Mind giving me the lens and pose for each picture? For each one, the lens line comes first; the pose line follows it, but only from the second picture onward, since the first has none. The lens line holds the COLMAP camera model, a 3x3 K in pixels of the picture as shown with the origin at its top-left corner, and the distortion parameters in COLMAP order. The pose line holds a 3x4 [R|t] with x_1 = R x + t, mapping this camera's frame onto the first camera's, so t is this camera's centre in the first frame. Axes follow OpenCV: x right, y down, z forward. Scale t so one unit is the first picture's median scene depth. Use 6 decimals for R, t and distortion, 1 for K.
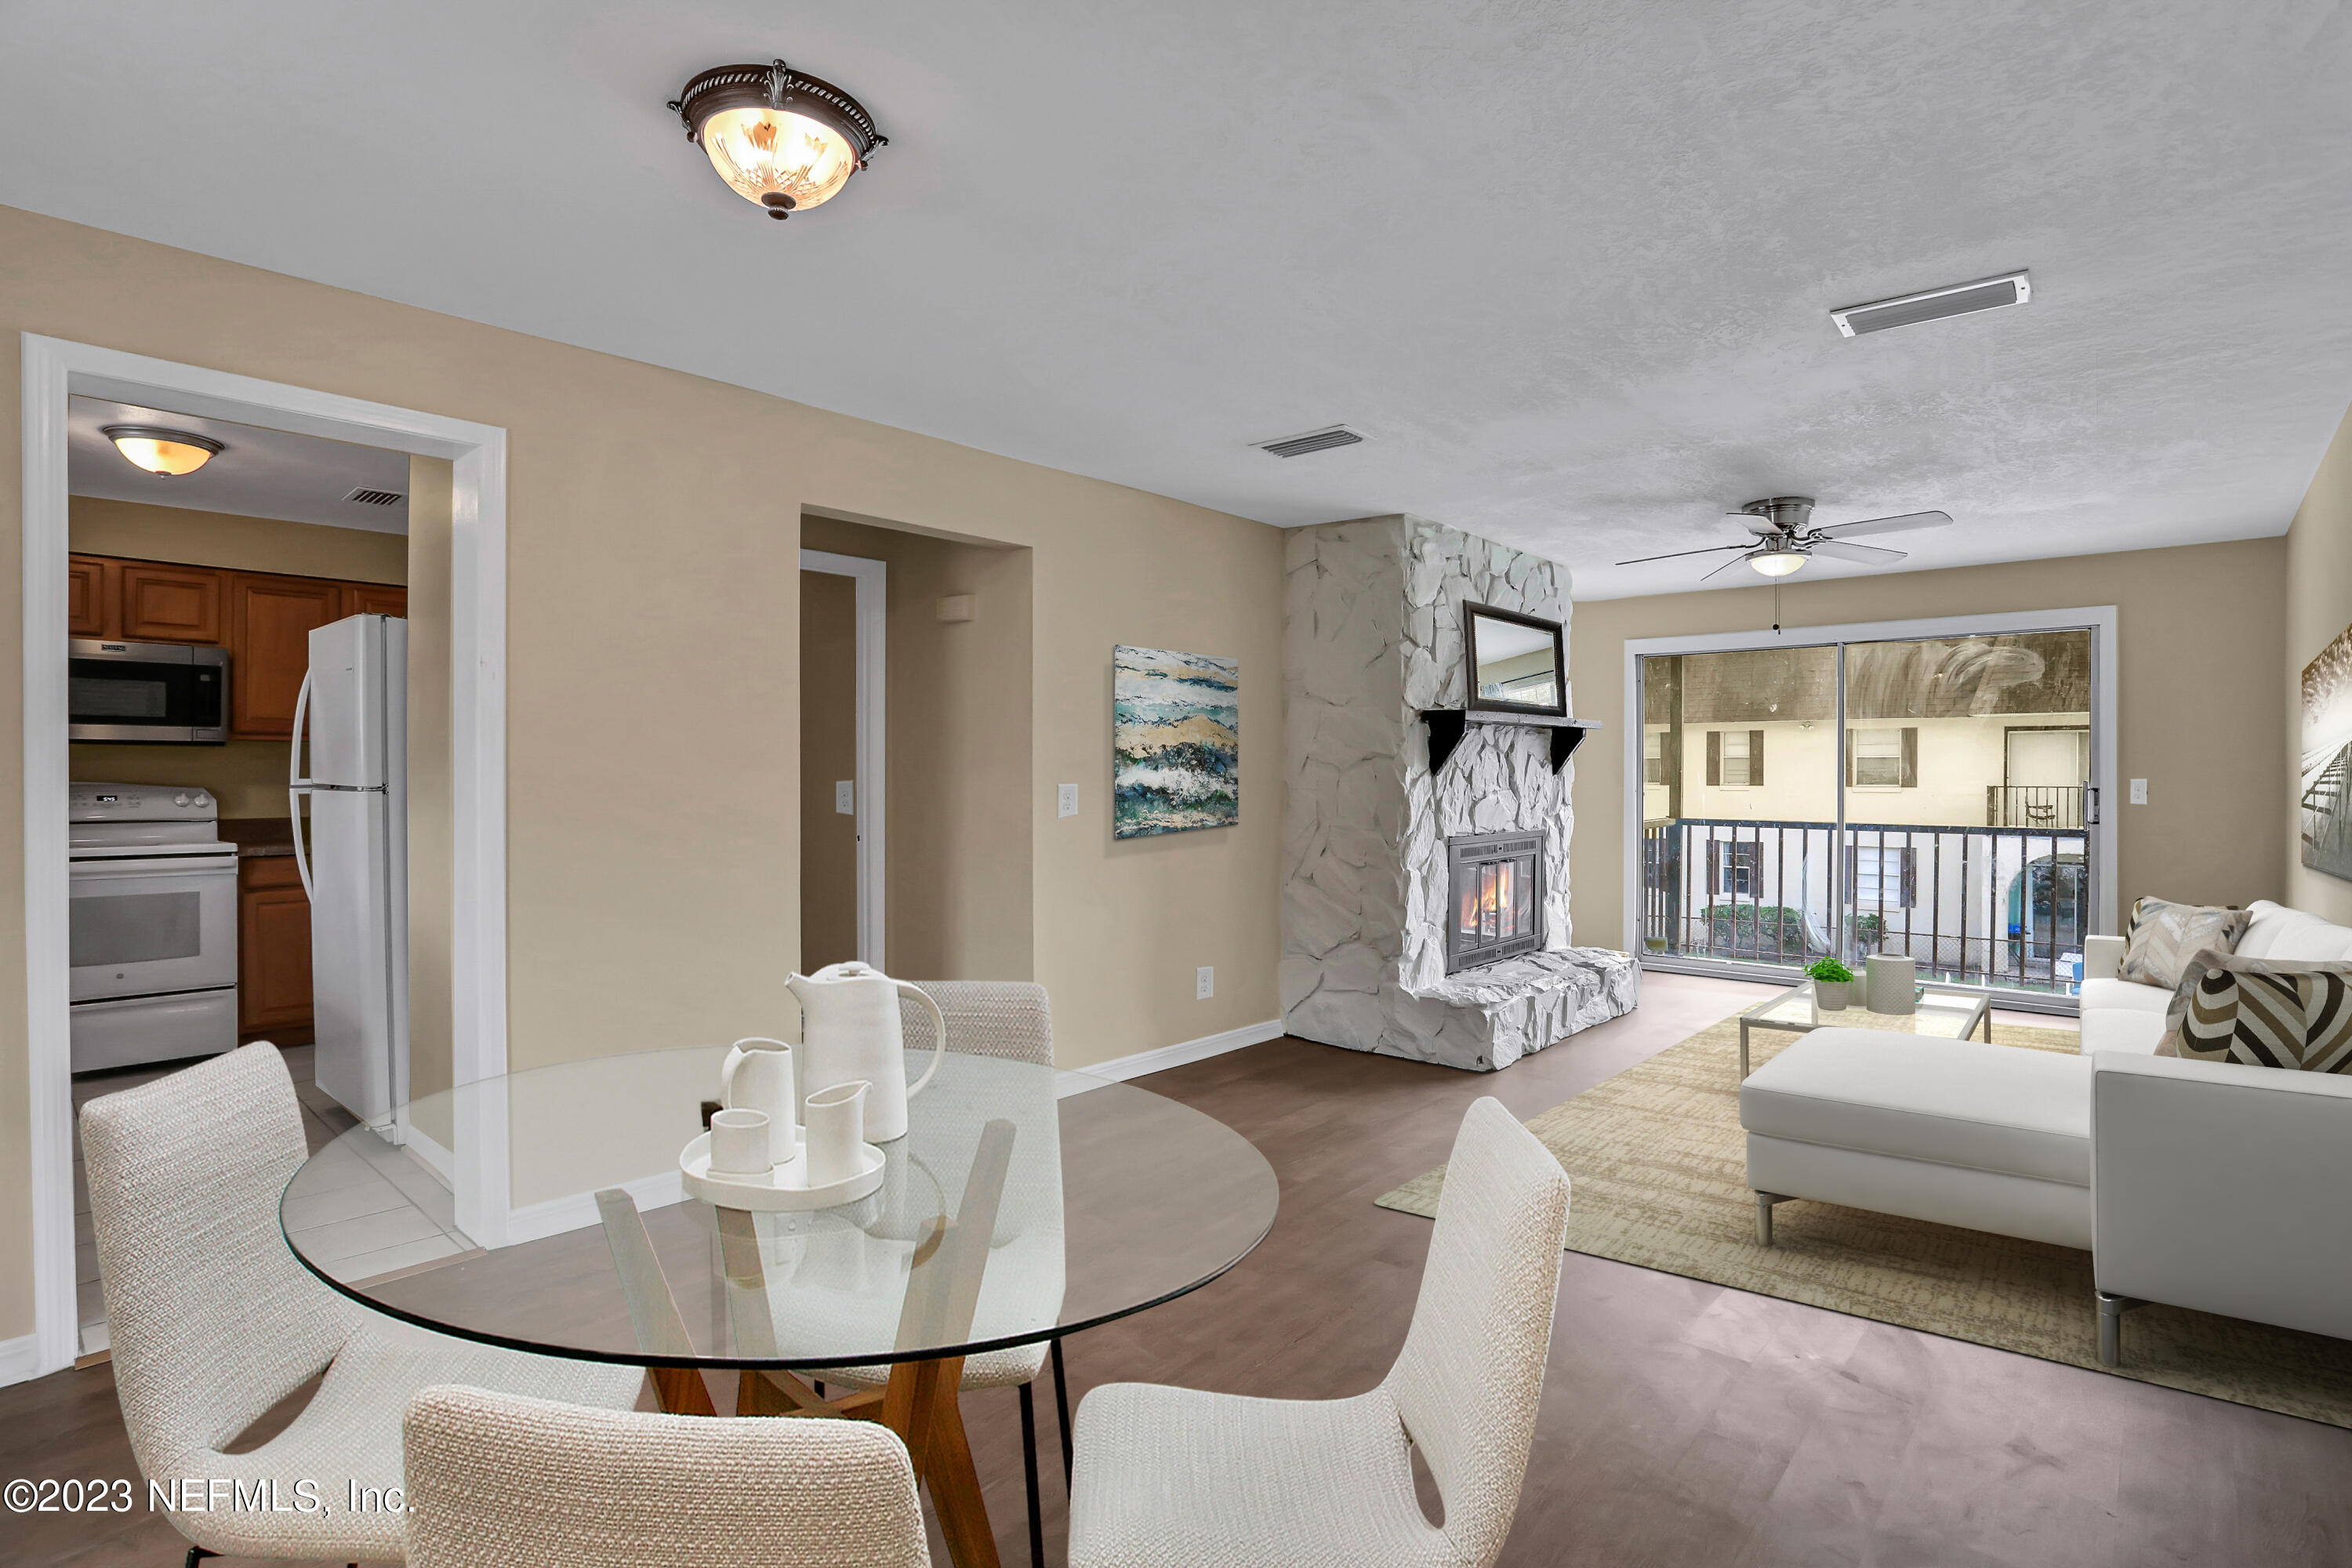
lens RADIAL K [[1150.1, 0, 1176.0], [0, 1150.1, 784.0], [0, 0, 1]] dist [-0.020496, -0.000005]
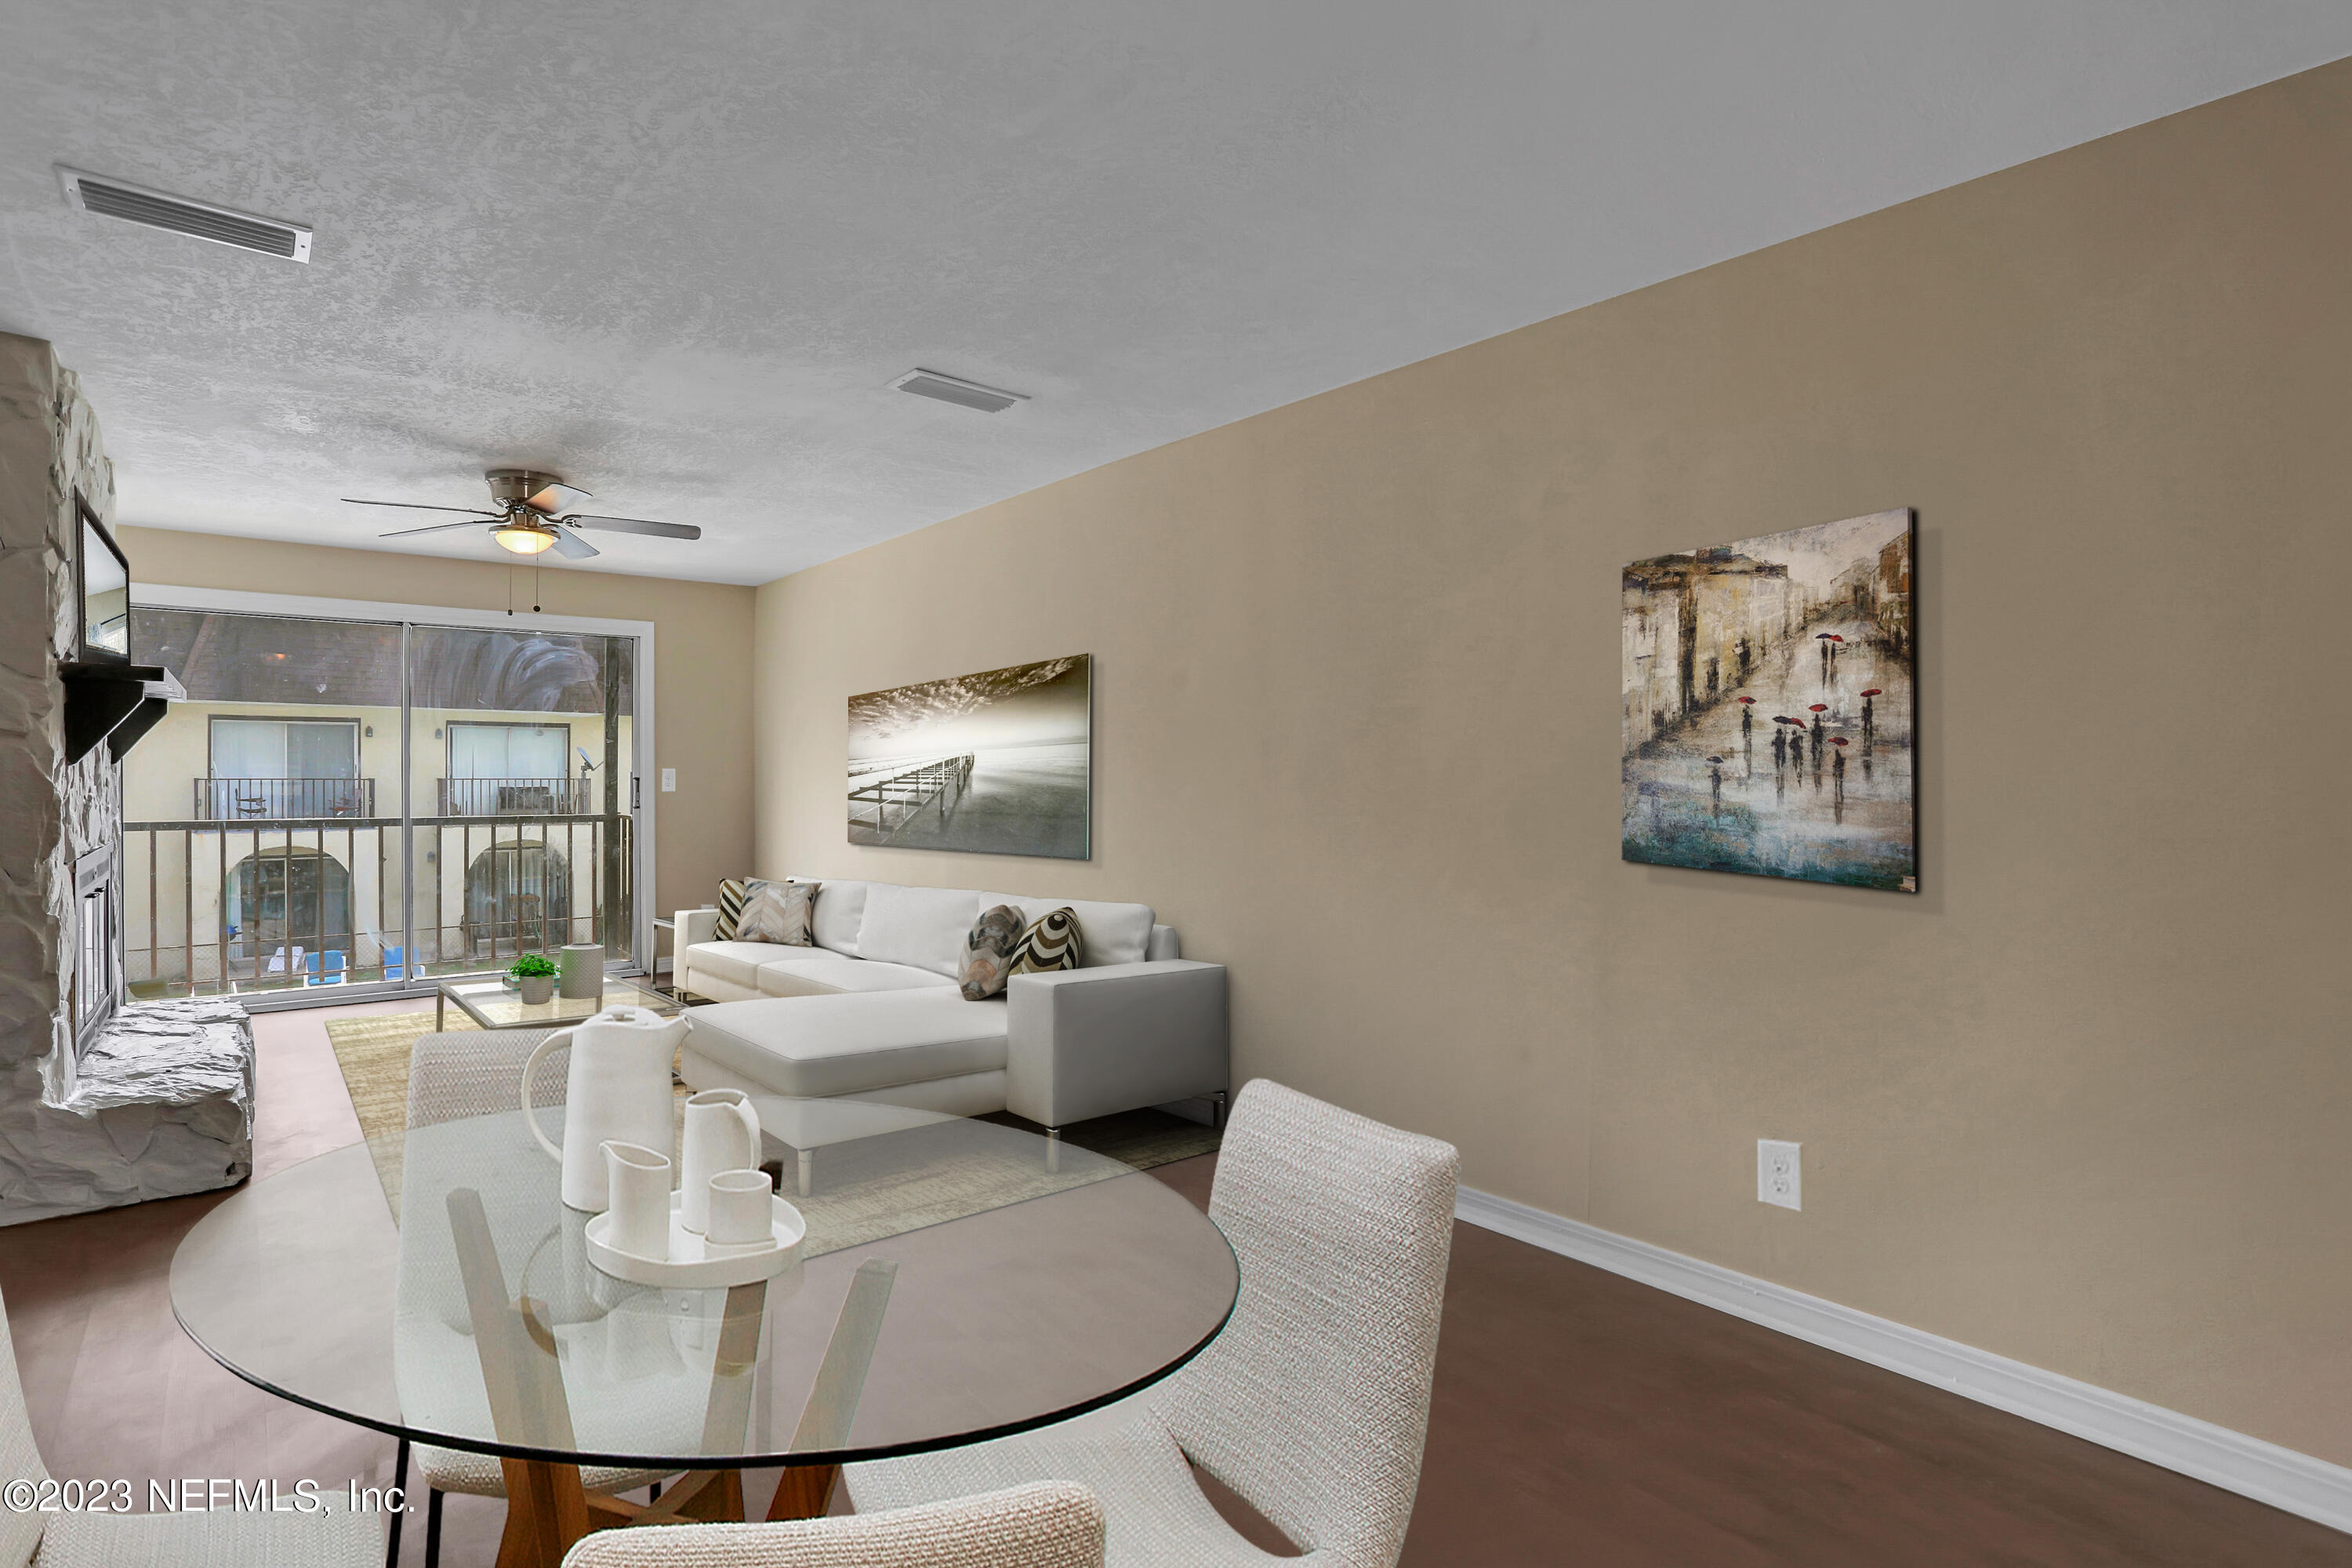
lens RADIAL K [[1173.6, 0, 1176.0], [0, 1173.6, 784.0], [0, 0, 1]] dist [-0.052908, 0.026697]
pose [[0.190464, -0.010871, 0.981634, -0.244007], [0.003809, 0.999939, 0.010335, -0.000885], [-0.981687, 0.001771, 0.190494, 0.236525]]
